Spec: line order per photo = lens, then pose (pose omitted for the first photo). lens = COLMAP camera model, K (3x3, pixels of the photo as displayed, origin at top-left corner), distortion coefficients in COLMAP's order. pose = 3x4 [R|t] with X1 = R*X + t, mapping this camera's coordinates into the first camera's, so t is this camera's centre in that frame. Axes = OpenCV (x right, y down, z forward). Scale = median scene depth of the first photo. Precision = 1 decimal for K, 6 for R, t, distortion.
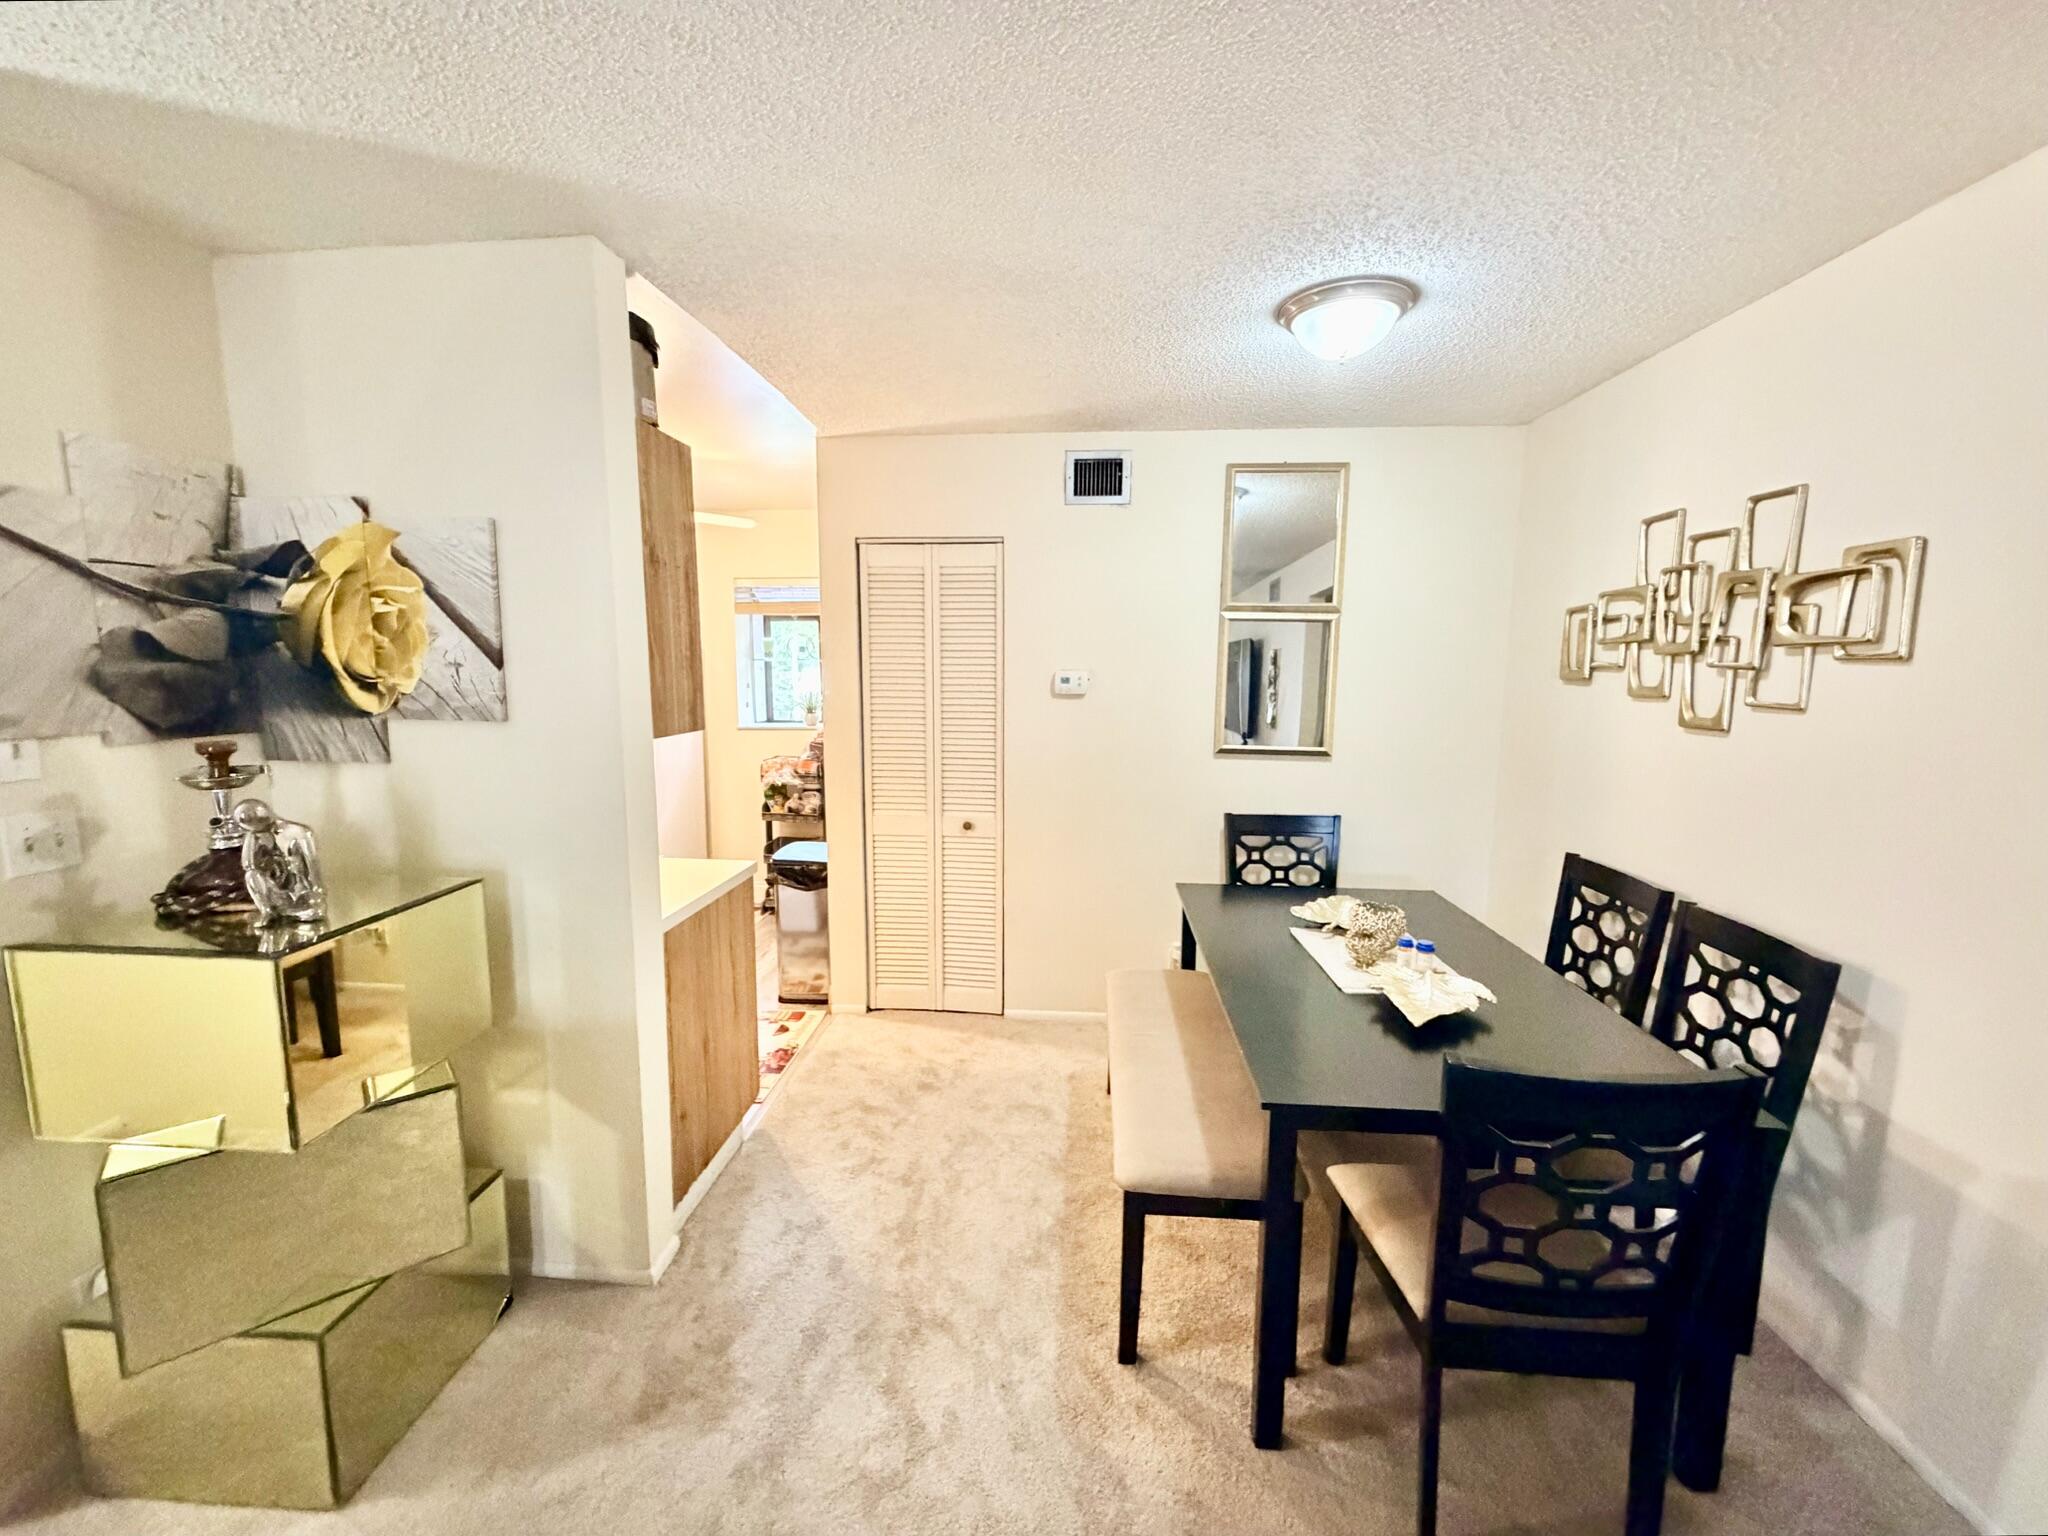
lens RADIAL K [[825.5, 0, 1024.0], [0, 825.5, 768.0], [0, 0, 1]] dist [-0.002188, -0.000131]
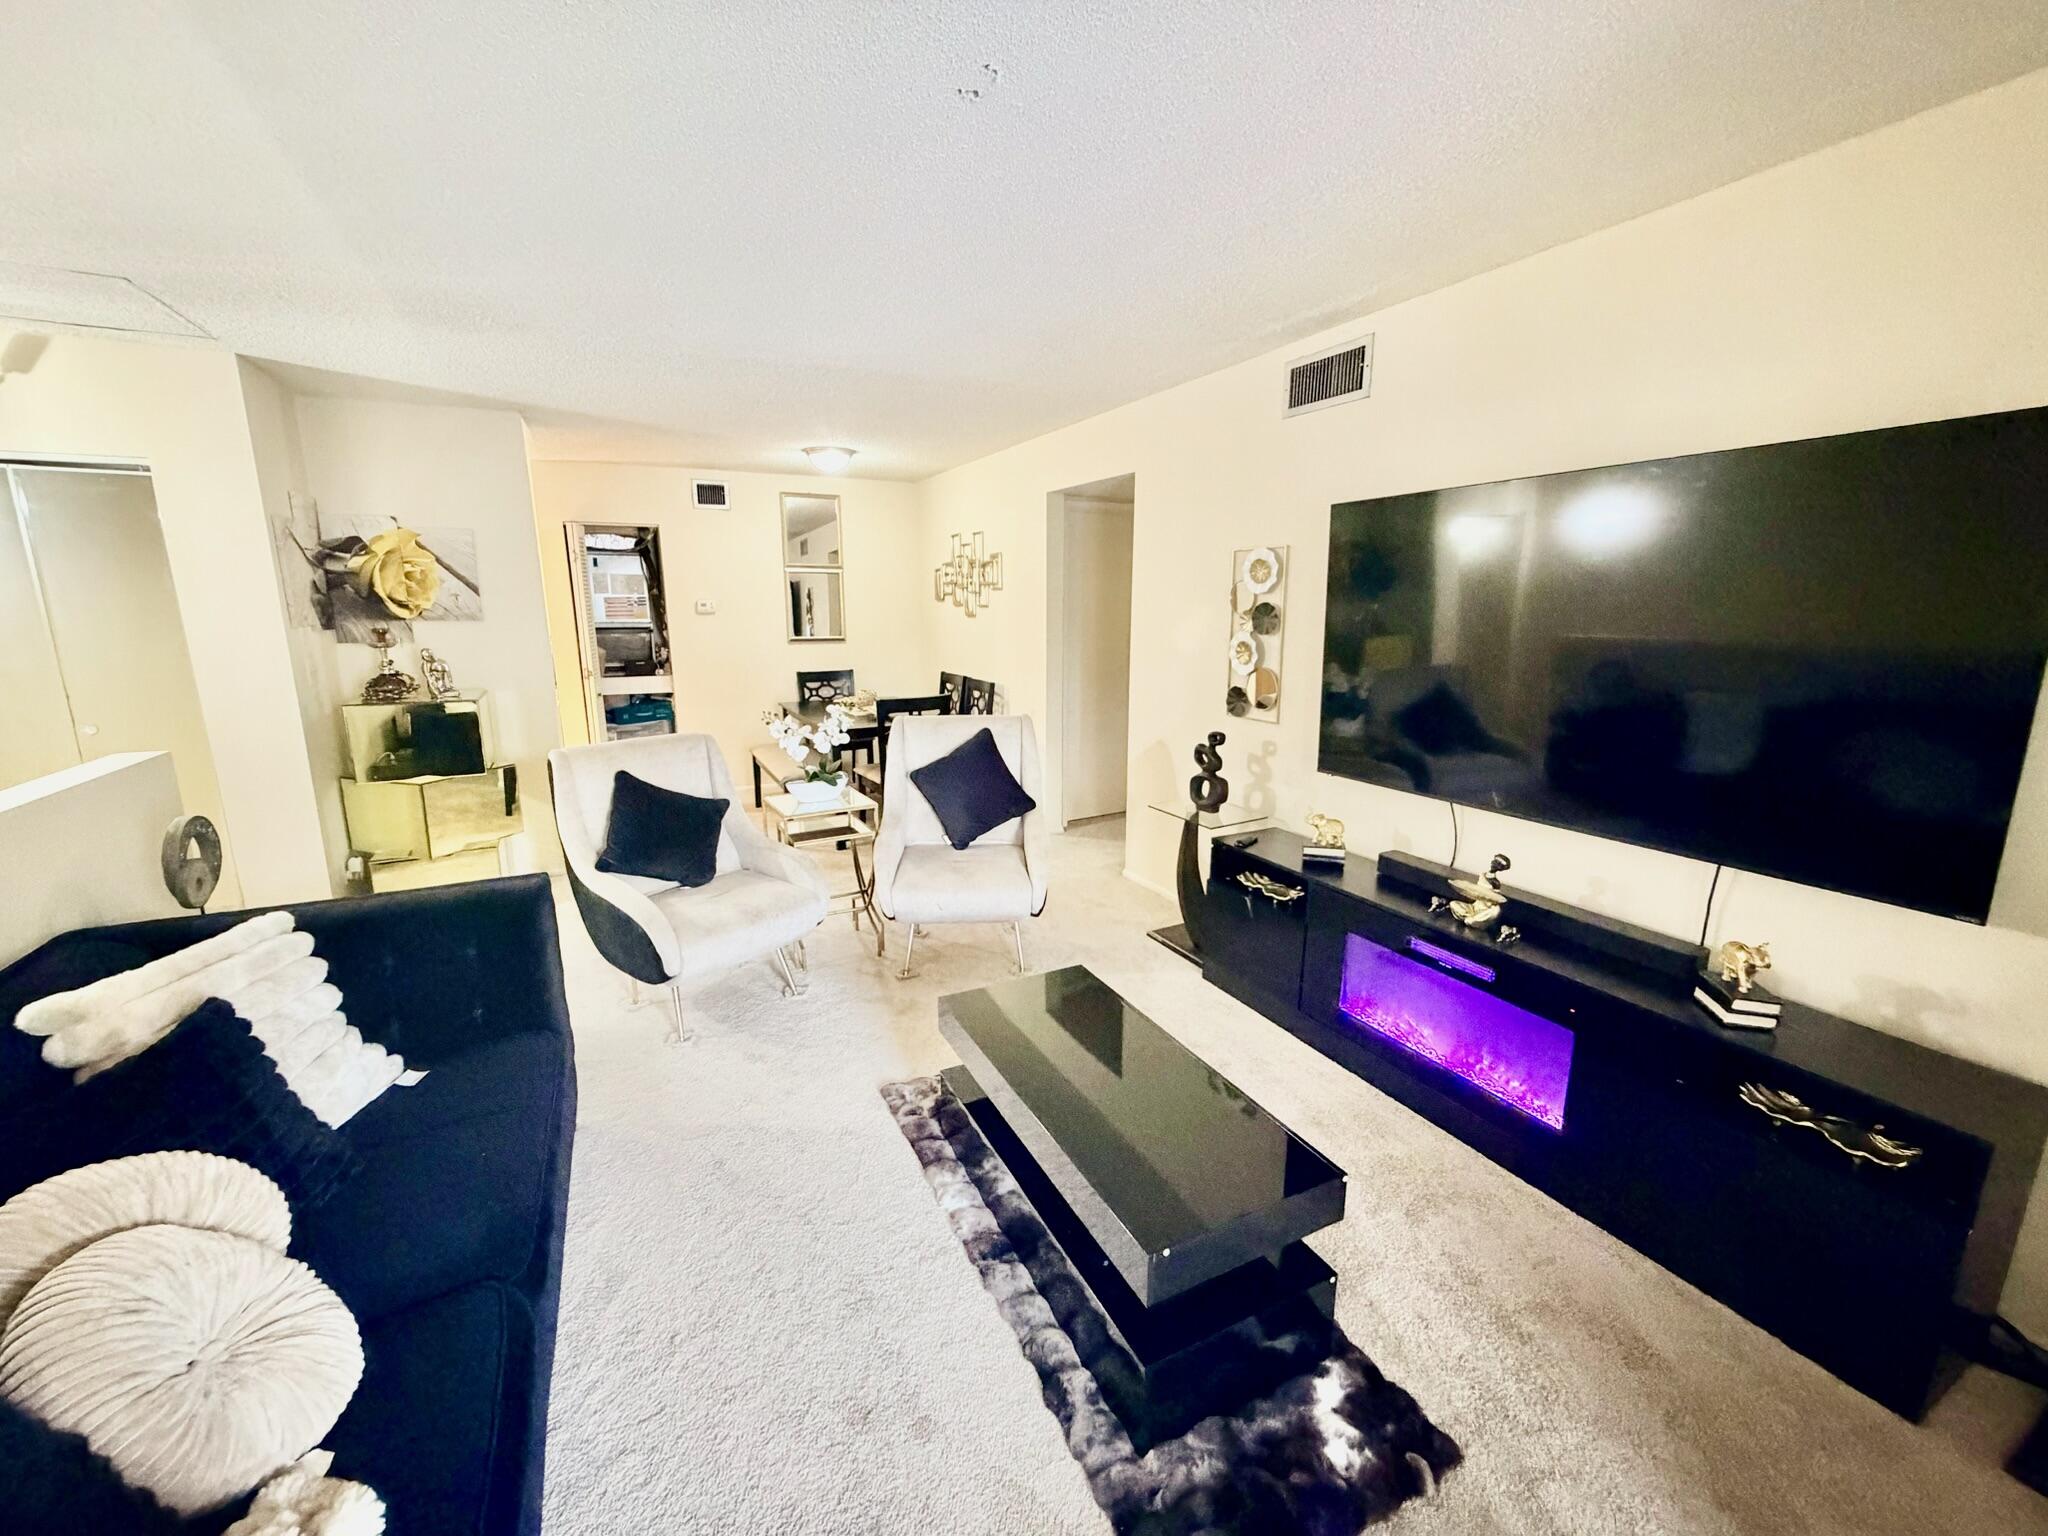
lens RADIAL K [[825.5, 0, 1024.0], [0, 825.5, 768.0], [0, 0, 1]] dist [-0.002188, -0.000131]
pose [[0.851429, -0.114951, 0.511718, -0.567610], [0.078524, 0.992627, 0.092329, 0.247818], [-0.518559, -0.038430, 0.854178, -1.677994]]
